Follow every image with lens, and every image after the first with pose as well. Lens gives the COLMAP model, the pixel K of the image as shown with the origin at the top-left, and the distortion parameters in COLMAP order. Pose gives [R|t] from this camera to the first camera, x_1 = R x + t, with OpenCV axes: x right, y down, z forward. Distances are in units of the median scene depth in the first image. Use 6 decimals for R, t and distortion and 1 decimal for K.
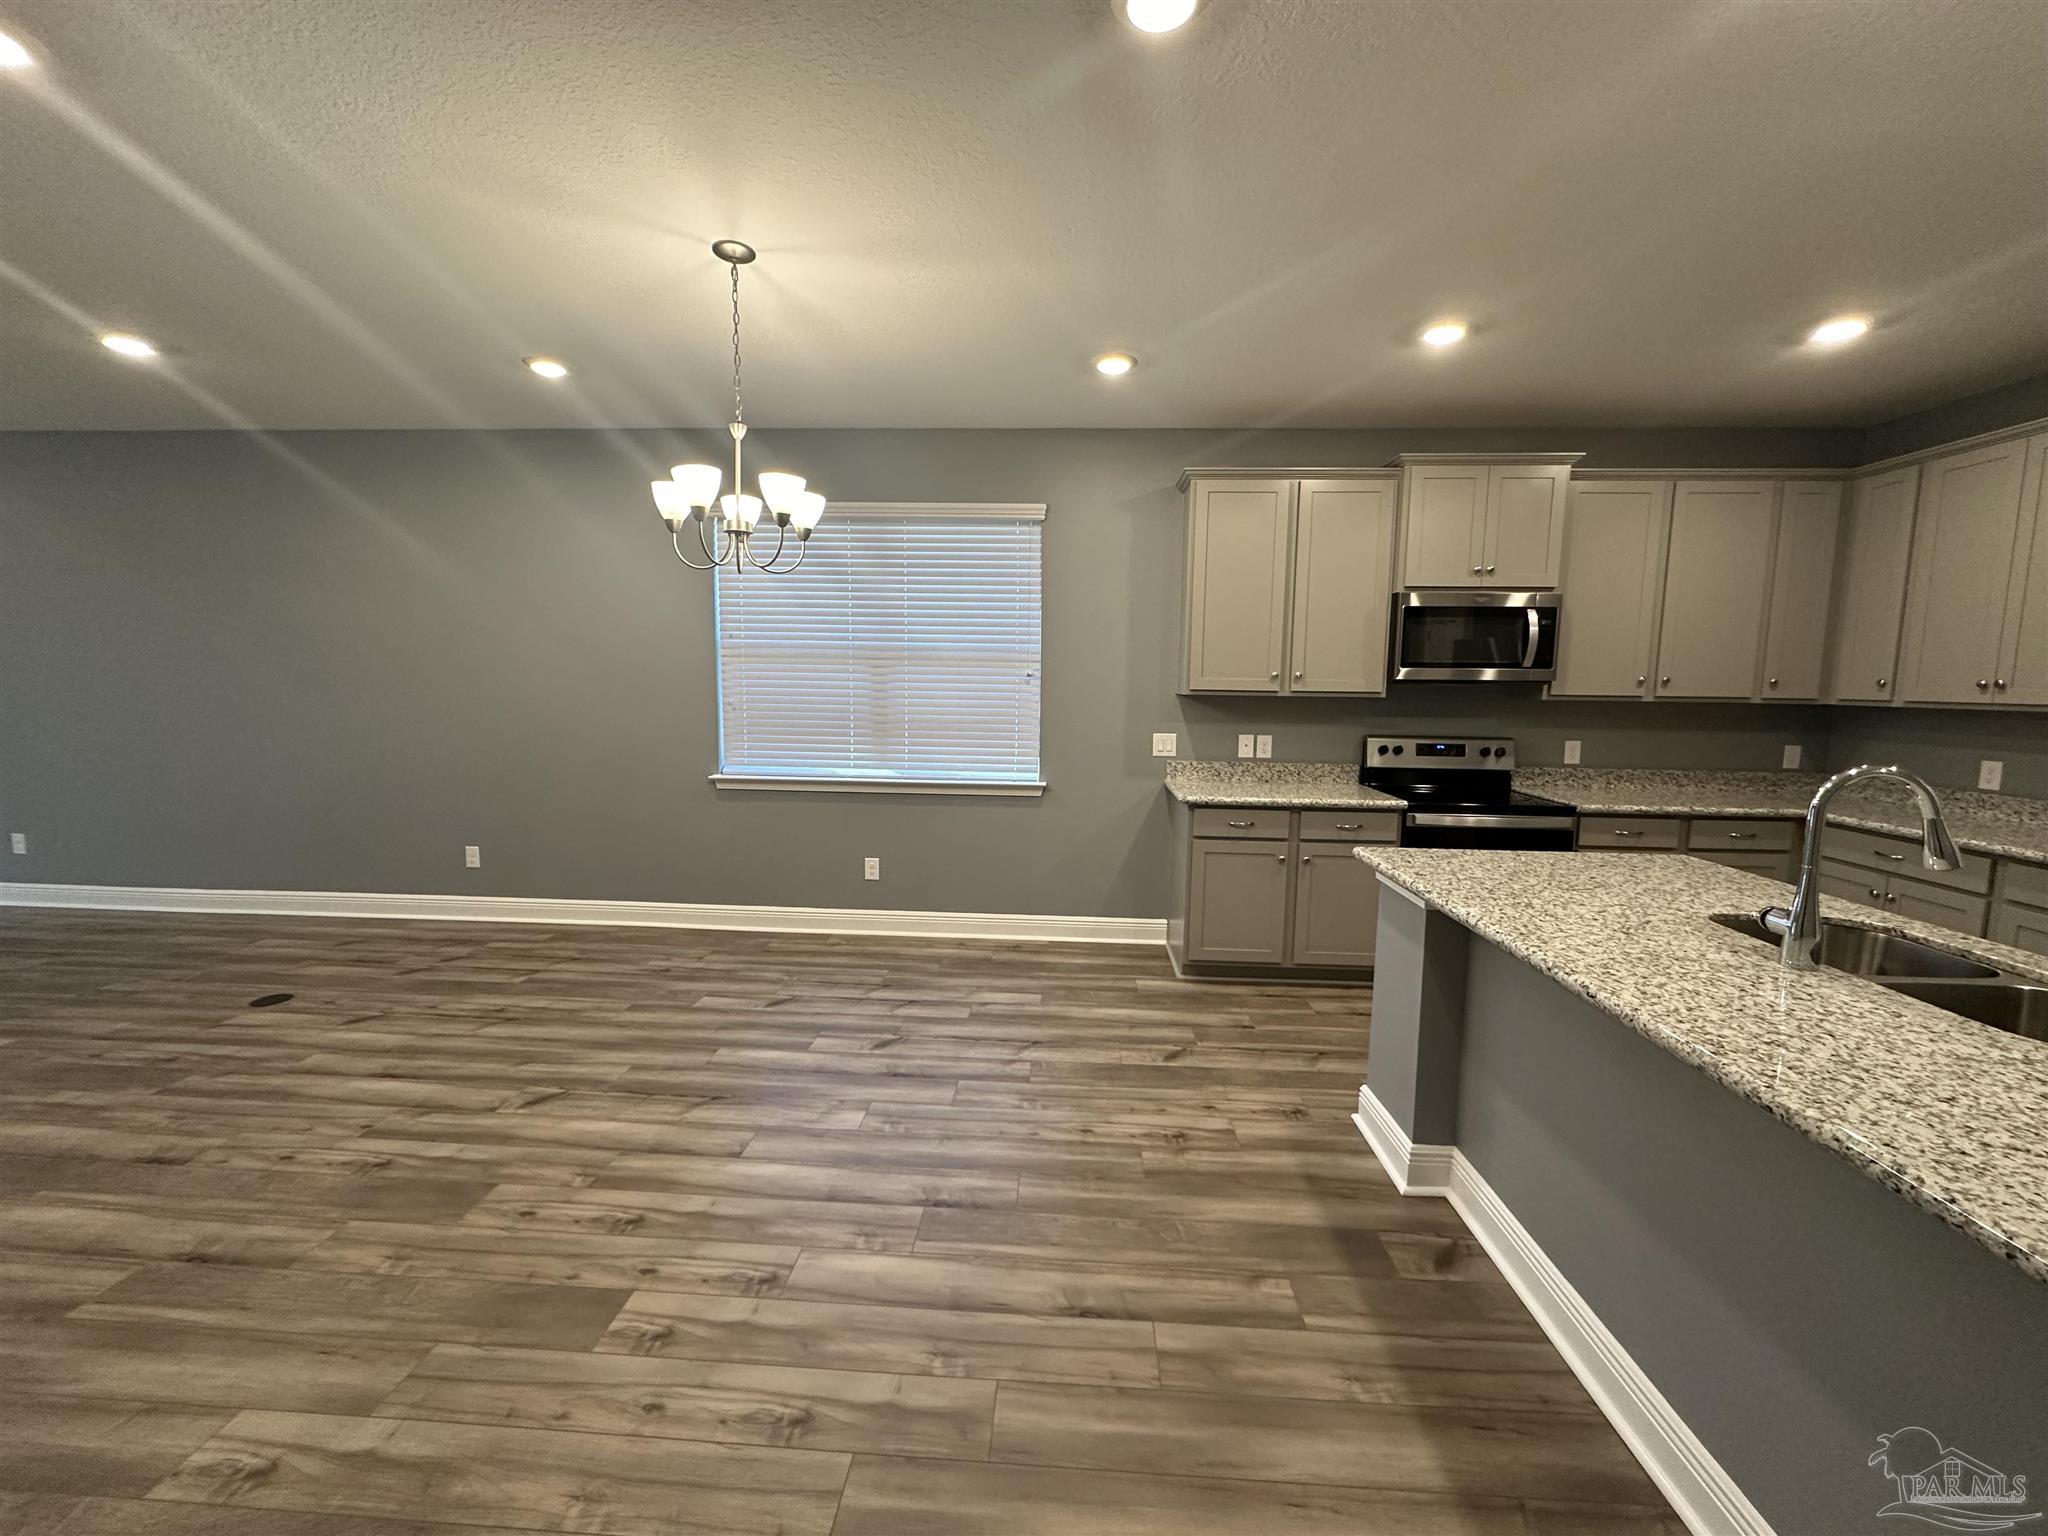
lens RADIAL K [[814.9, 0, 1027.0], [0, 814.9, 767.9], [0, 0, 1]] dist [-0.003193, 0.000462]
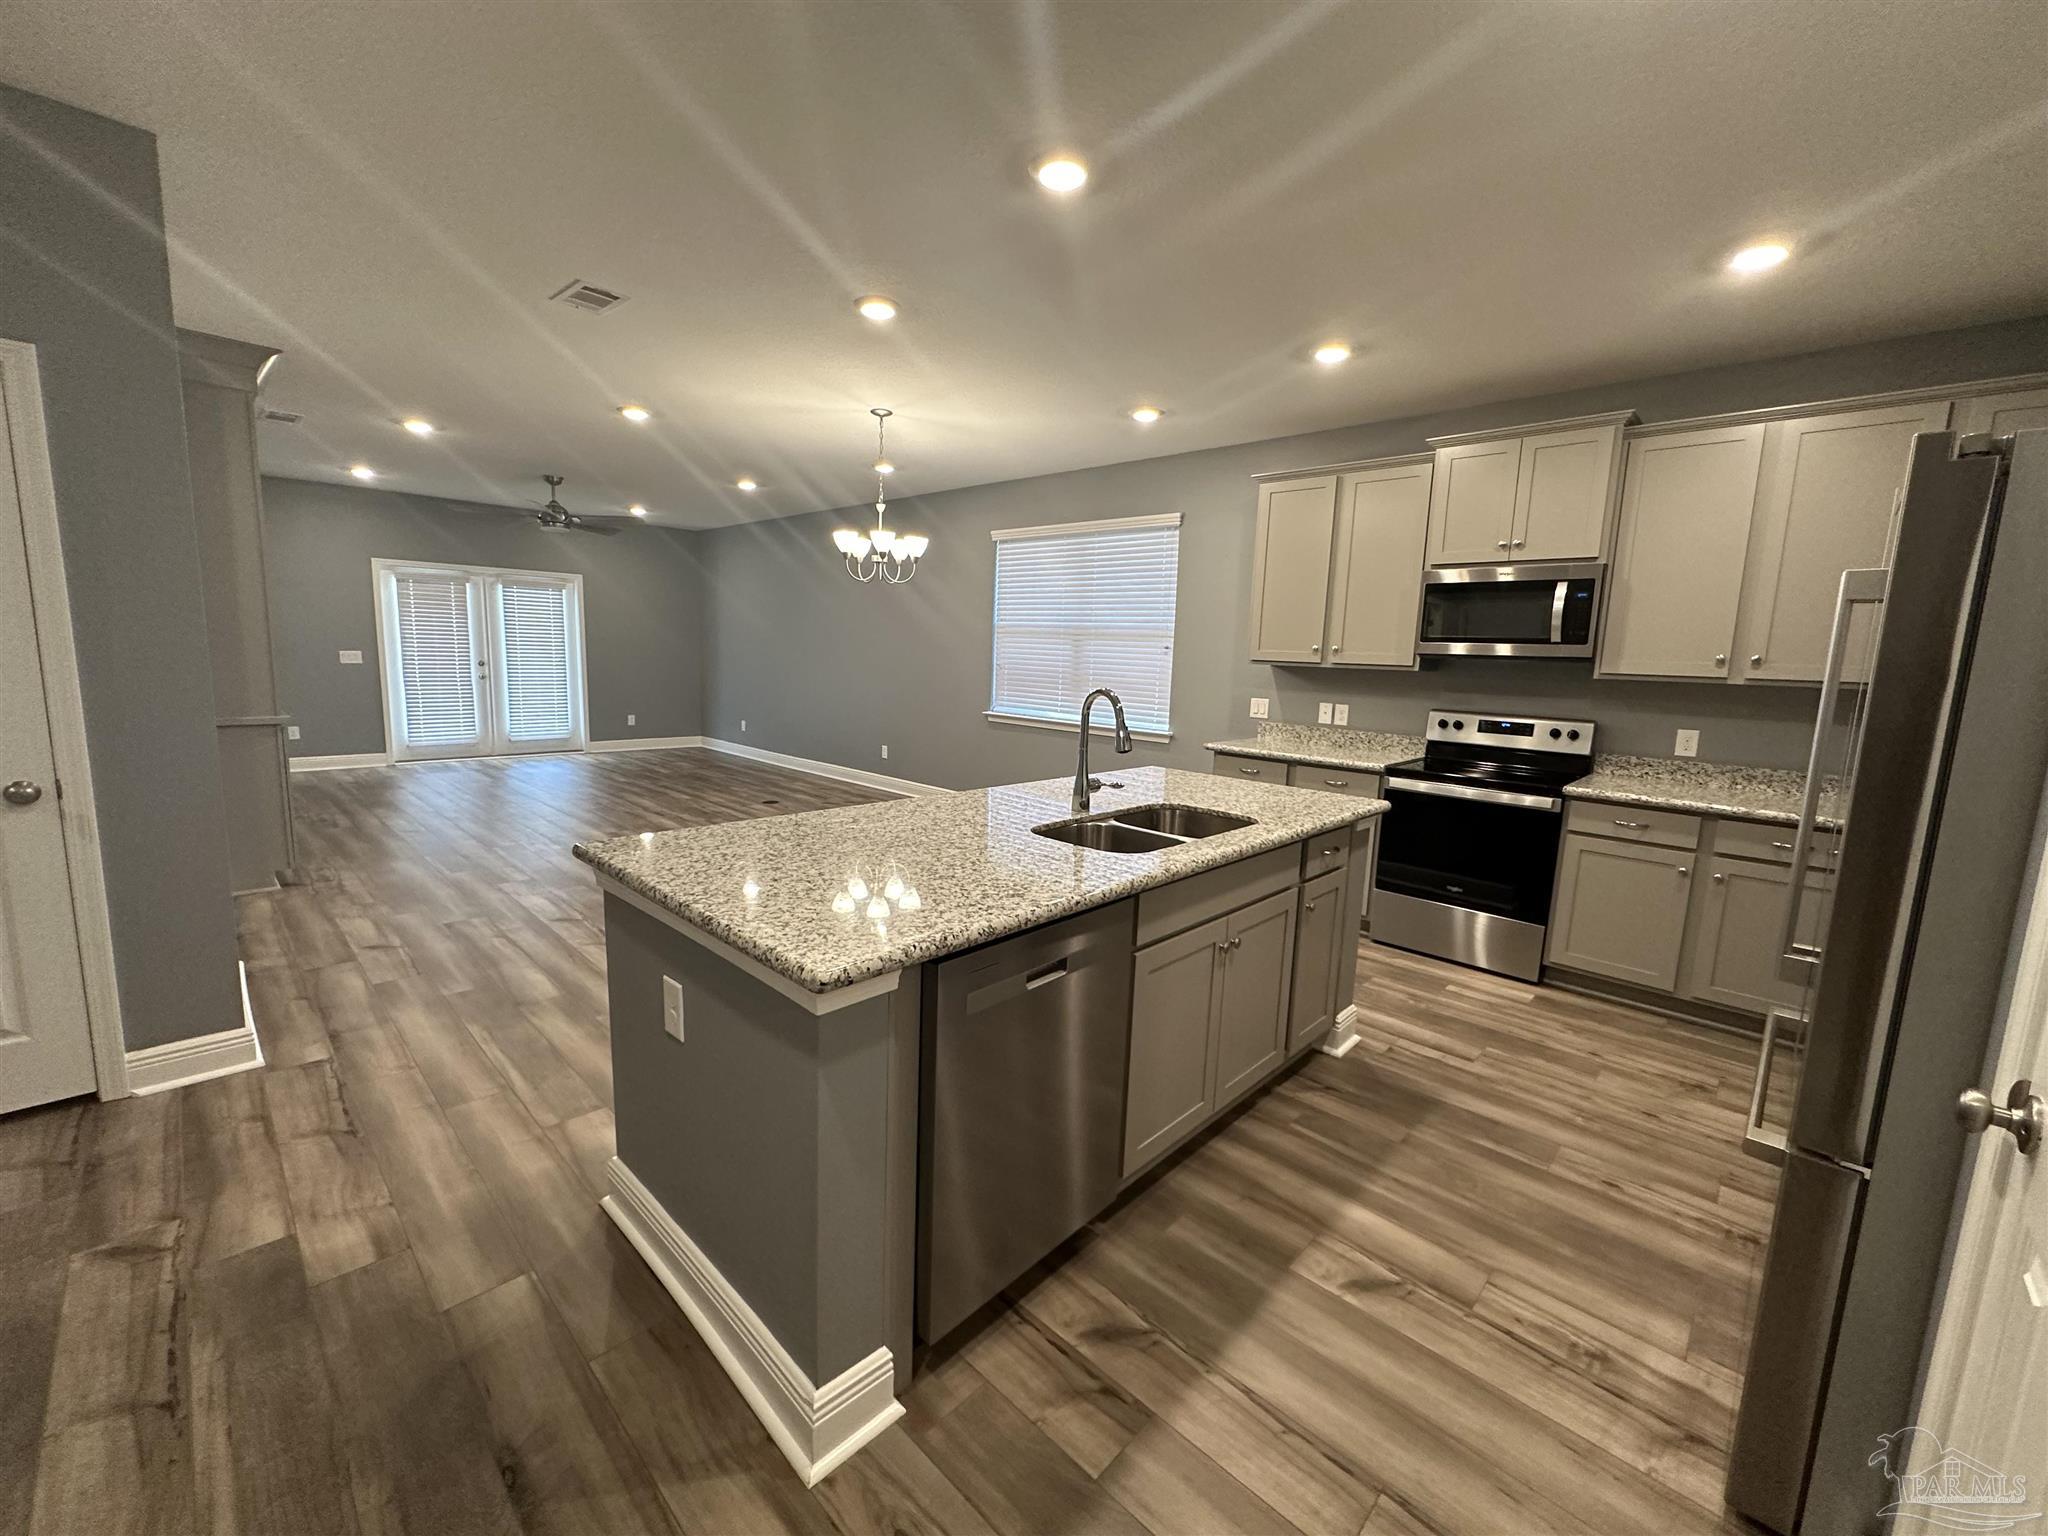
lens RADIAL K [[814.9, 0, 1027.0], [0, 814.9, 767.9], [0, 0, 1]] dist [-0.003193, 0.000462]
pose [[0.760597, 0.105994, -0.640514, 0.808790], [-0.096103, 0.994095, 0.050385, 0.036477], [0.642072, 0.023232, 0.766292, -0.138712]]
